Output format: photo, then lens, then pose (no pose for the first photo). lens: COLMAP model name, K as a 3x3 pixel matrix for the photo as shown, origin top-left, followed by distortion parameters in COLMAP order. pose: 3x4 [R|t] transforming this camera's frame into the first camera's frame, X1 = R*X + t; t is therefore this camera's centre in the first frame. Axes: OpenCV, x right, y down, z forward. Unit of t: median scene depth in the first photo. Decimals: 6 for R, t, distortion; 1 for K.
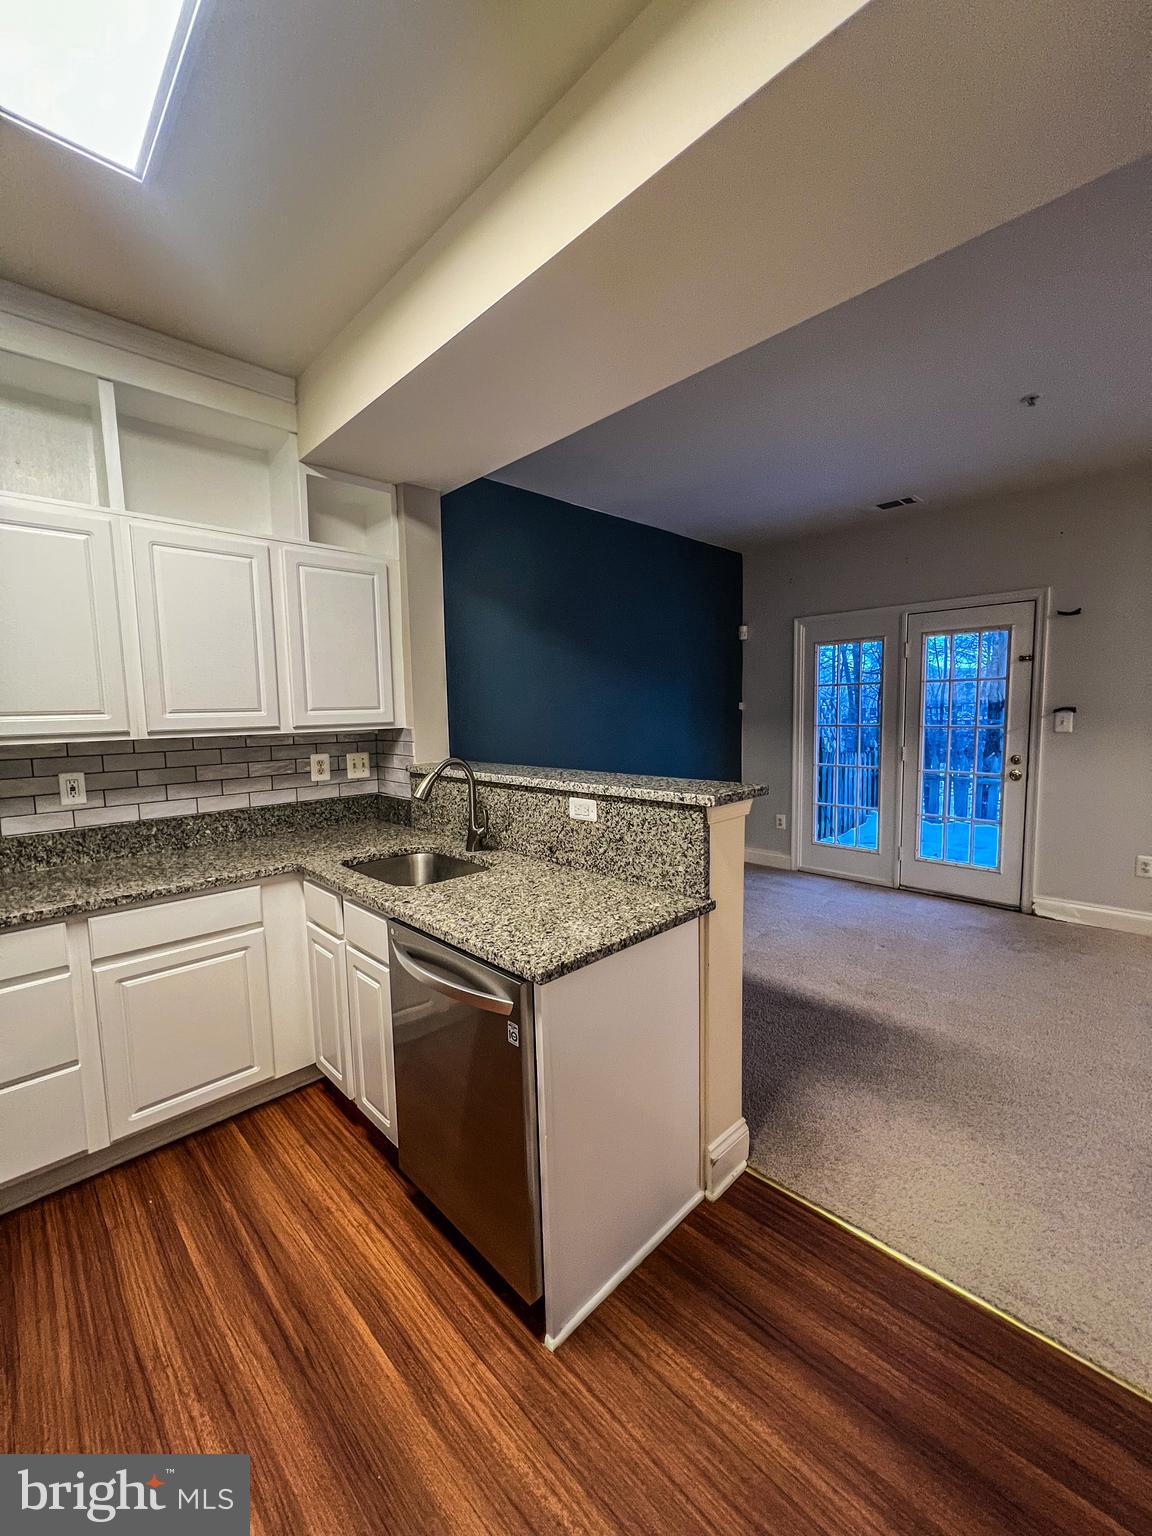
lens RADIAL K [[612.0, 0, 579.8], [0, 612.0, 766.9], [0, 0, 1]] dist [-0.003213, 0.000214]
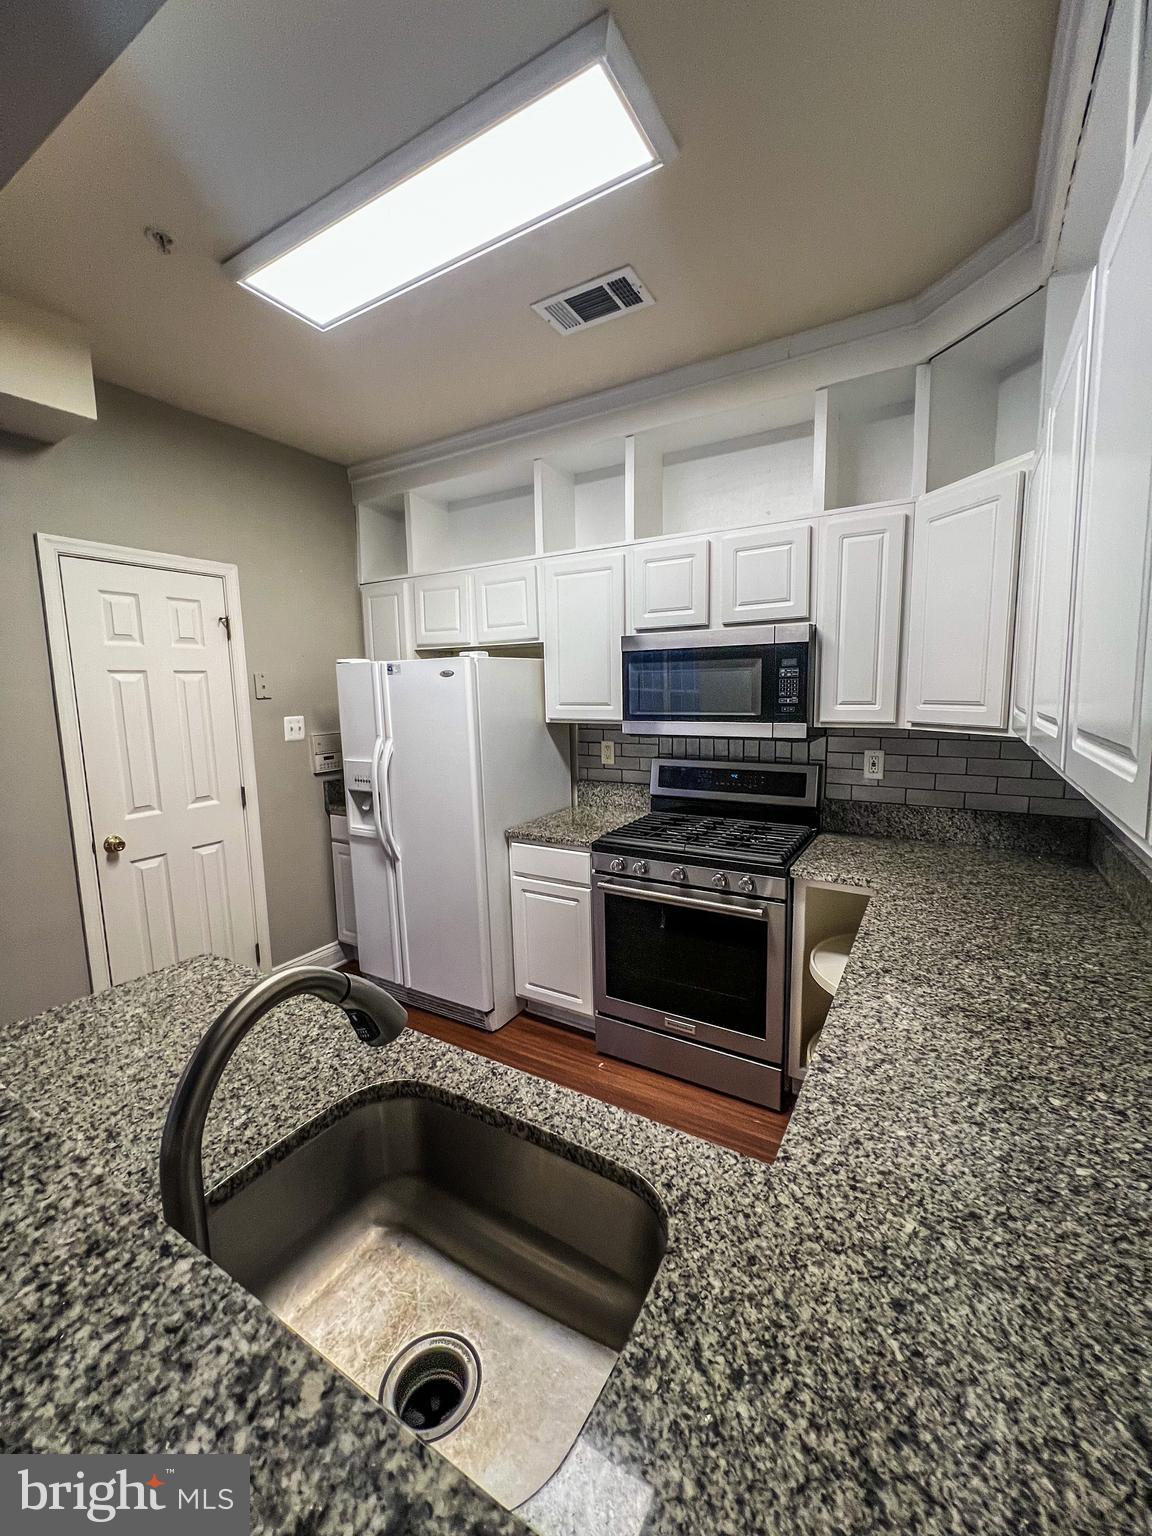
lens RADIAL K [[614.8, 0, 582.3], [0, 614.8, 766.4], [0, 0, 1]] dist [-0.003469, -0.000215]
pose [[-0.965930, 0.070312, -0.249067, -0.323279], [0.011913, 0.973446, 0.228605, -0.183549], [0.258527, 0.217849, -0.941119, 1.456416]]
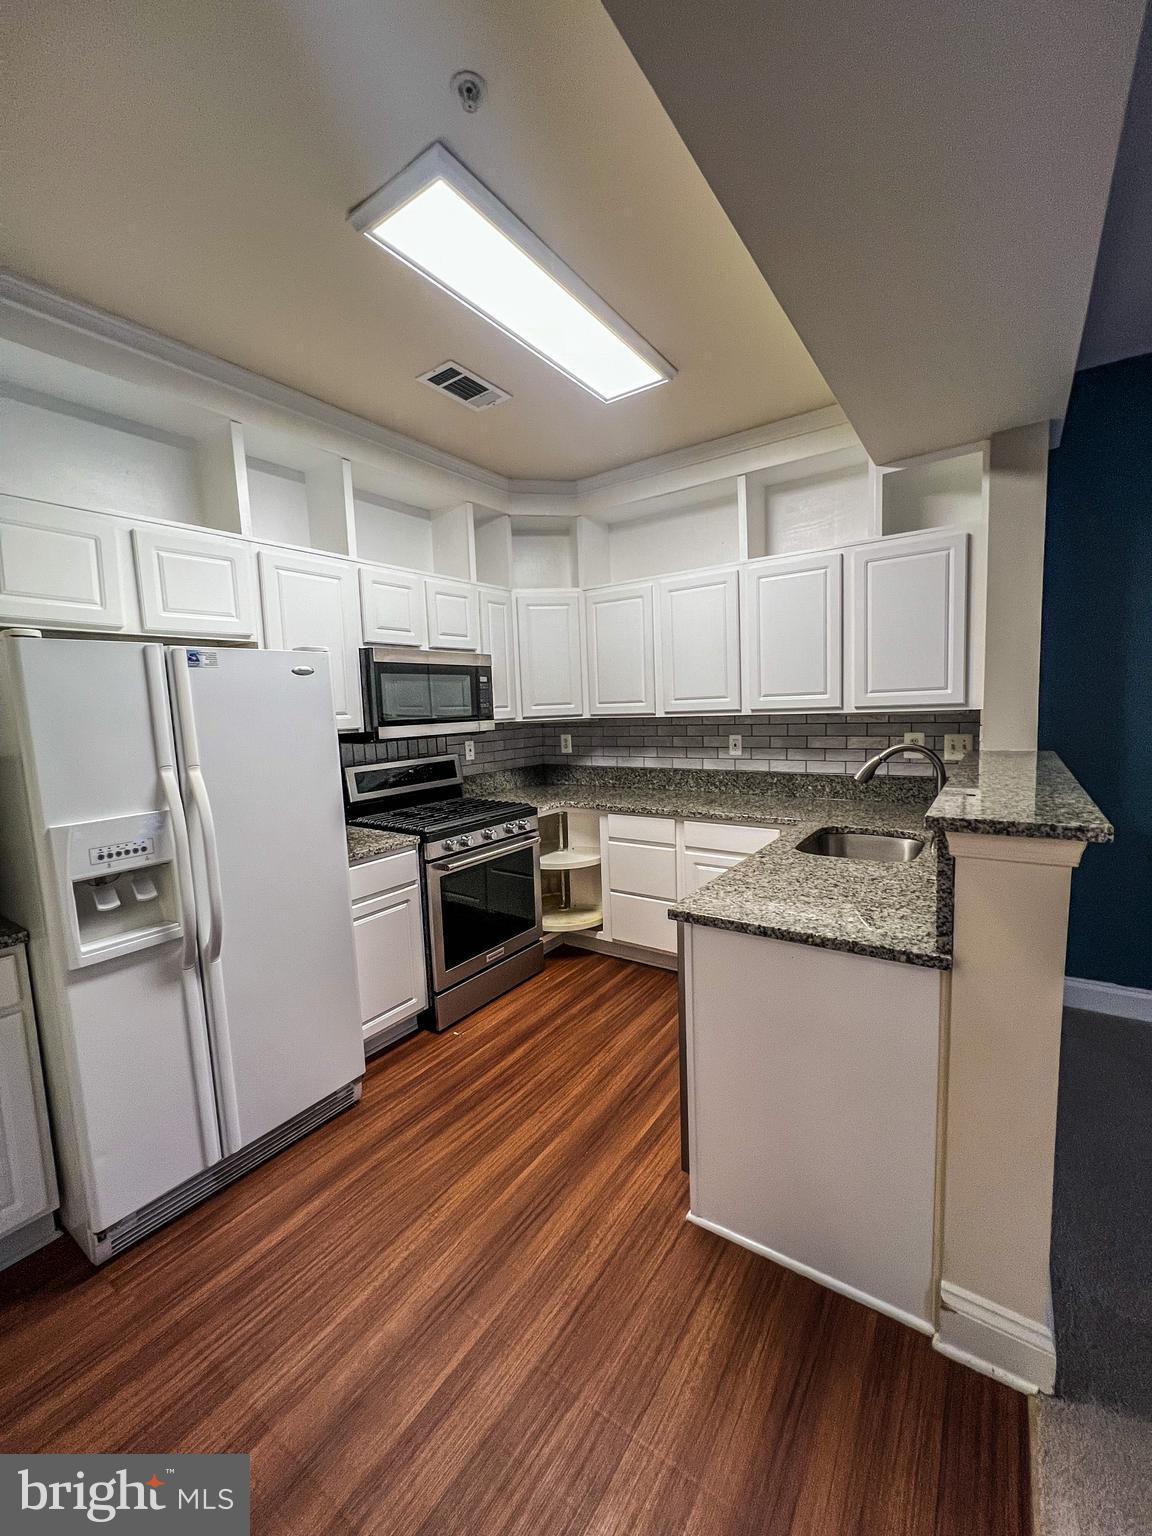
lens RADIAL K [[612.0, 0, 577.0], [0, 612.0, 767.5], [0, 0, 1]] dist [-0.003213, 0.000214]
pose [[0.184390, 0.114025, -0.976217, 0.733780], [-0.061335, 0.992647, 0.104359, -0.053519], [0.980938, 0.040633, 0.190028, 0.361404]]
